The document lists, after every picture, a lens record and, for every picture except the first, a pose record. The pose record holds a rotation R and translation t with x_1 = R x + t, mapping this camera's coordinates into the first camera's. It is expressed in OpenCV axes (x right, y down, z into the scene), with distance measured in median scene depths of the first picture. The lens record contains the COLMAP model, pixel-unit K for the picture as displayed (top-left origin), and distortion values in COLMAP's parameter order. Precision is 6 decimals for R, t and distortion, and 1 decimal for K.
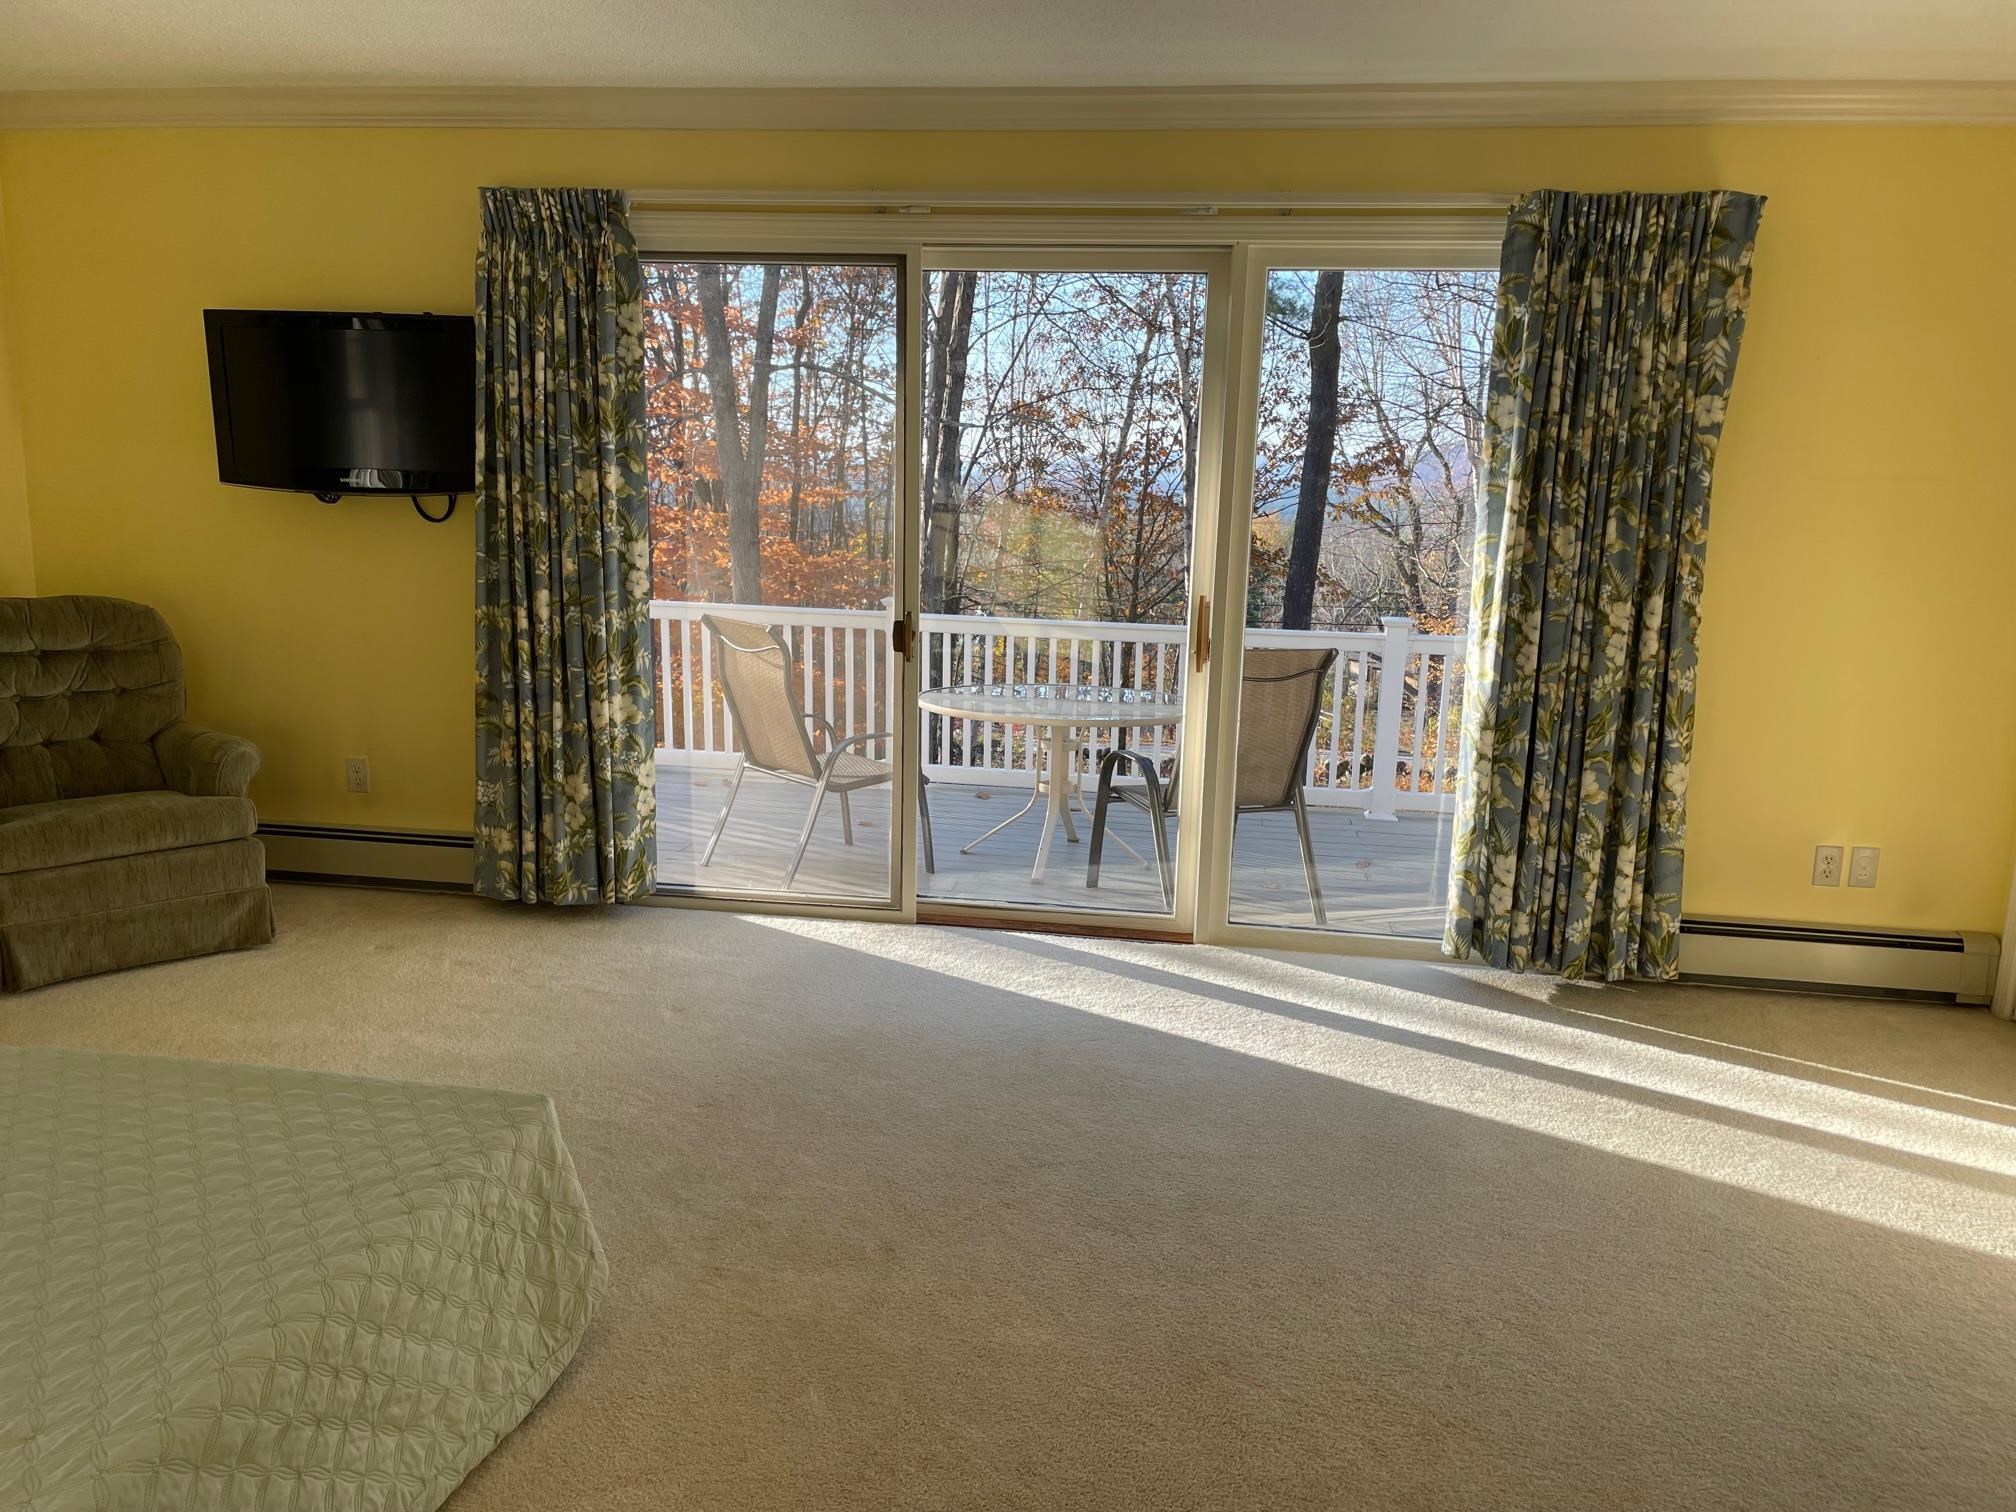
lens RADIAL K [[1510.1, 0, 990.8], [0, 1510.1, 754.4], [0, 0, 1]] dist [0.104453, -0.127060]
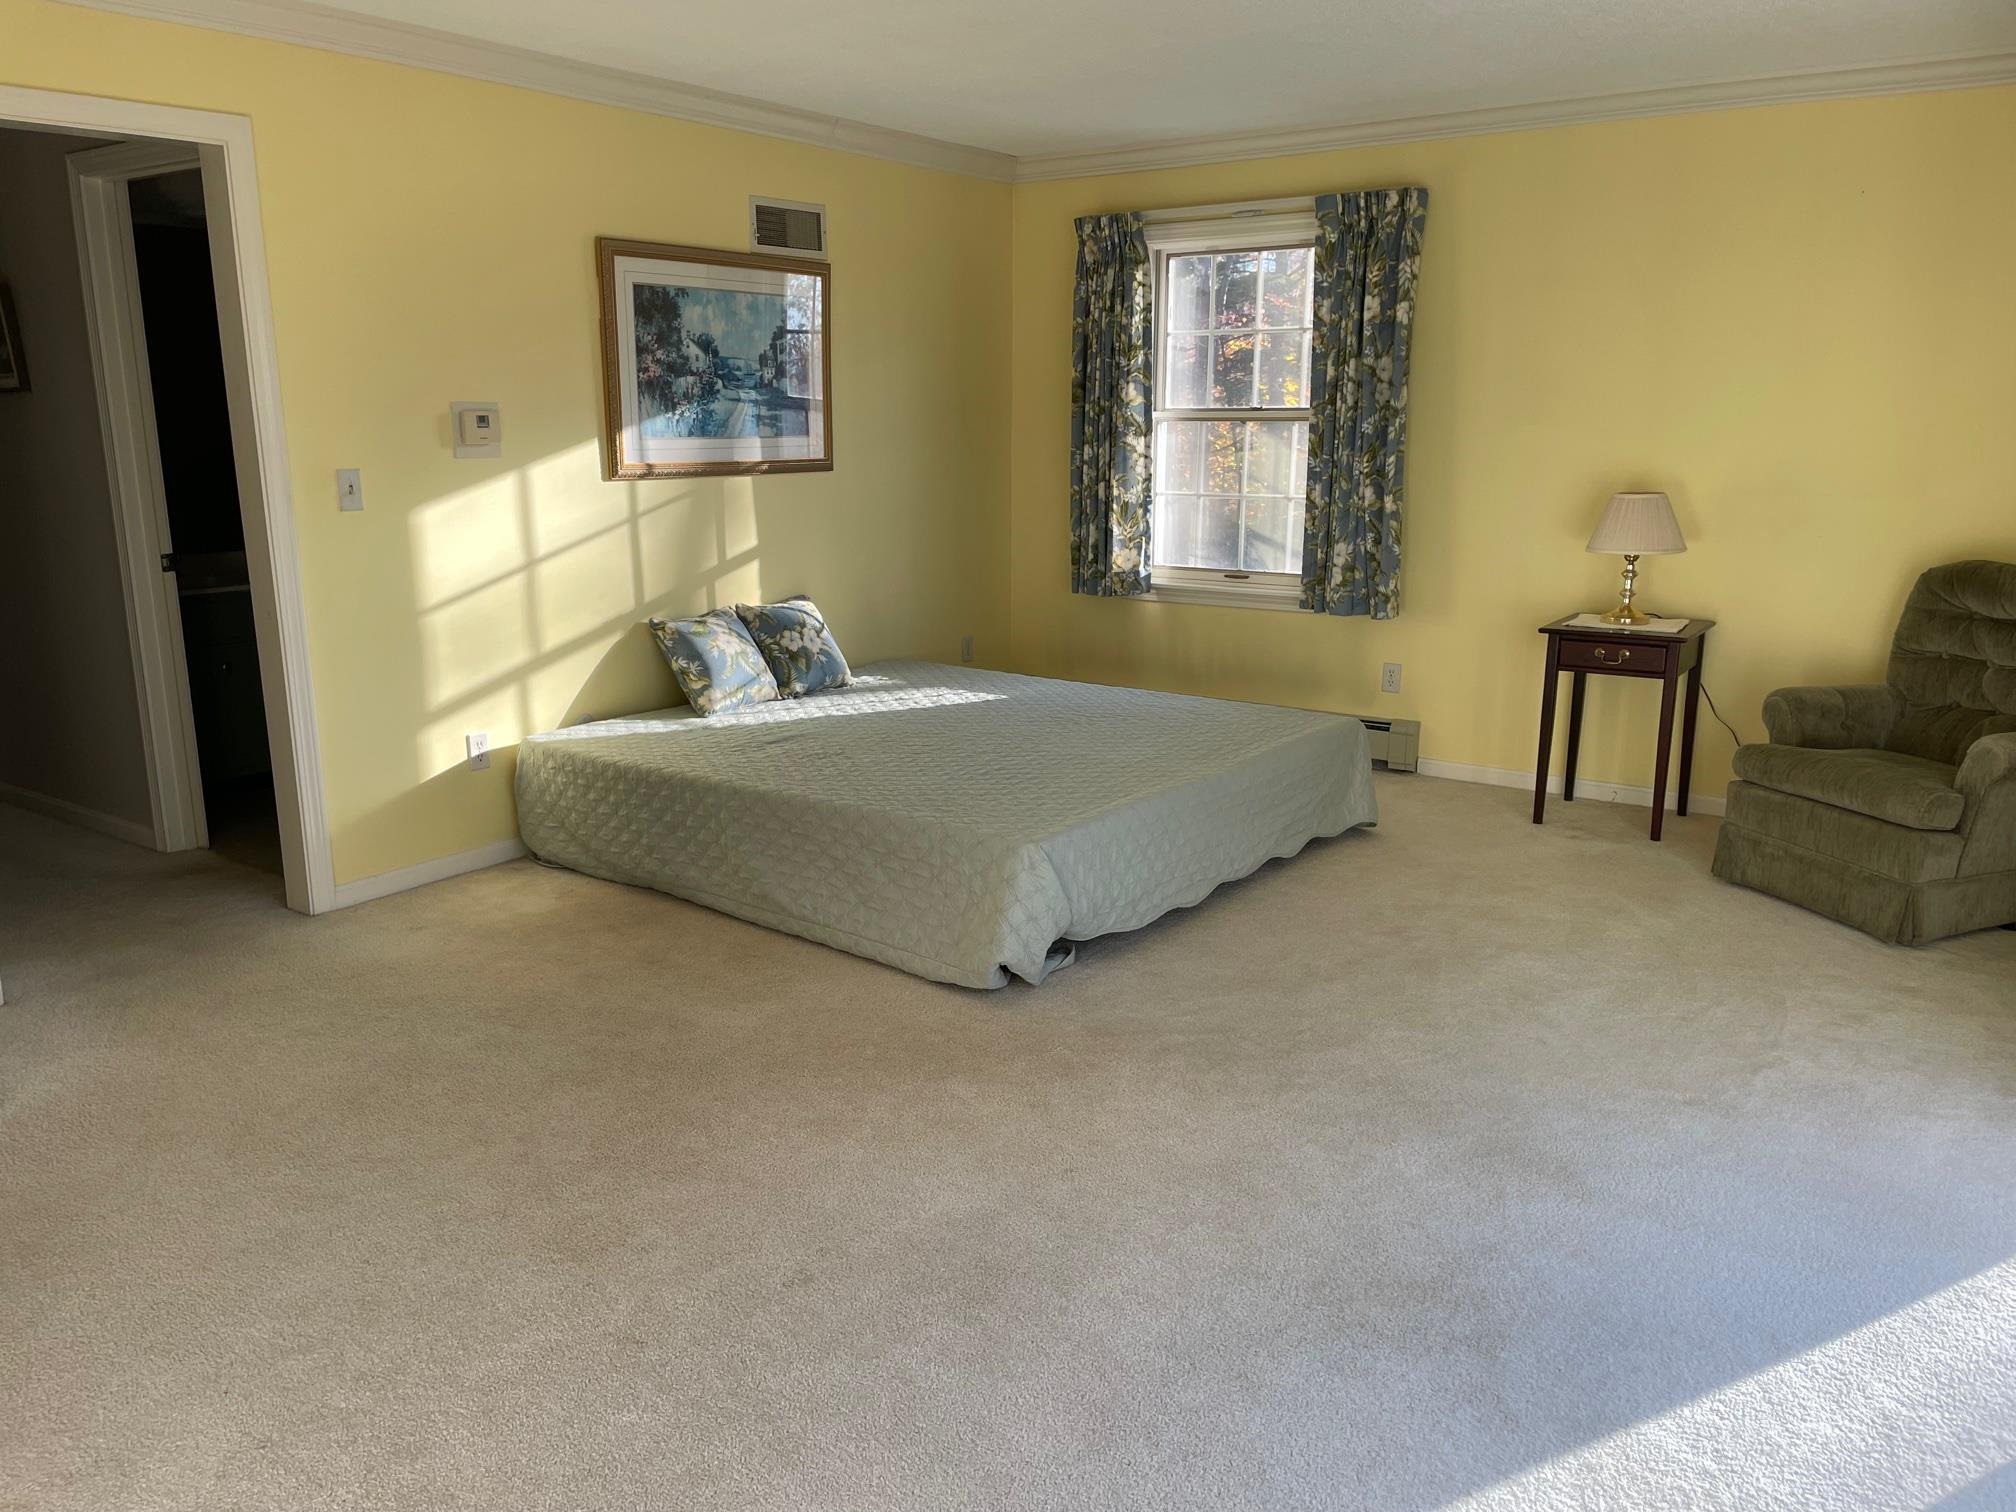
lens RADIAL K [[1510.1, 0, 990.8], [0, 1510.1, 754.4], [0, 0, 1]] dist [0.104453, -0.127060]
pose [[-0.442929, 0.169897, -0.880312, 0.581922], [-0.184073, 0.943731, 0.274753, -0.143711], [0.877457, 0.283738, -0.386732, 0.871501]]
